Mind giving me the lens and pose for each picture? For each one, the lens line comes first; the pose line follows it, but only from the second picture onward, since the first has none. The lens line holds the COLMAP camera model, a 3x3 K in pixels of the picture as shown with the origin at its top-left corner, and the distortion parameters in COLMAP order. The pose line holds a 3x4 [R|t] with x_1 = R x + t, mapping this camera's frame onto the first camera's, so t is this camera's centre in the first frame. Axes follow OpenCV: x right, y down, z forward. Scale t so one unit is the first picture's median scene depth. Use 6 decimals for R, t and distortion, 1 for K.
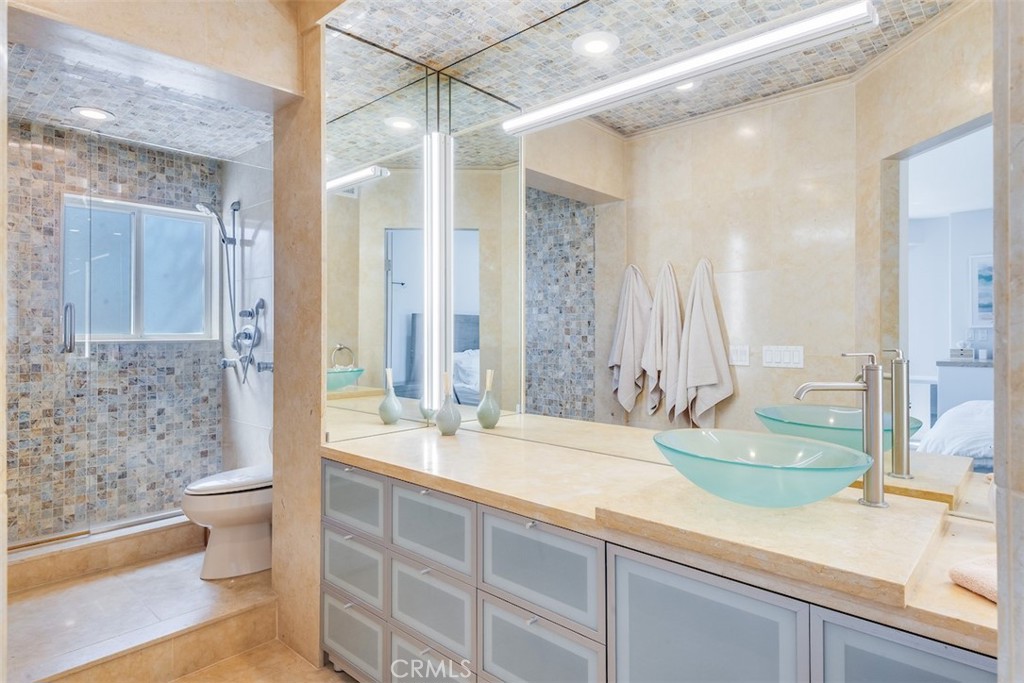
lens RADIAL K [[586.9, 0, 516.0], [0, 586.9, 324.3], [0, 0, 1]] dist [0.026242, -0.014258]
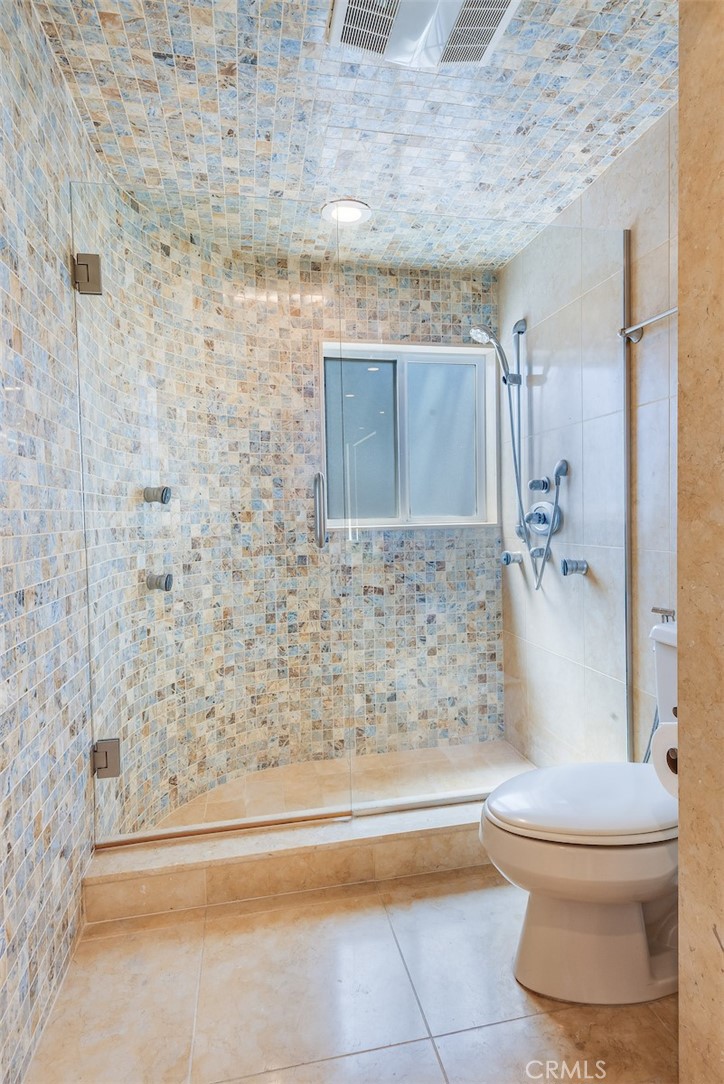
lens RADIAL K [[558.7, 0, 362.2], [0, 558.7, 539.2], [0, 0, 1]] dist [0.006418, 0.000500]
pose [[0.802235, 0.012020, -0.596888, -0.250623], [0.025580, 0.998187, 0.054481, 0.003617], [0.596460, -0.058975, 0.800473, 0.388193]]
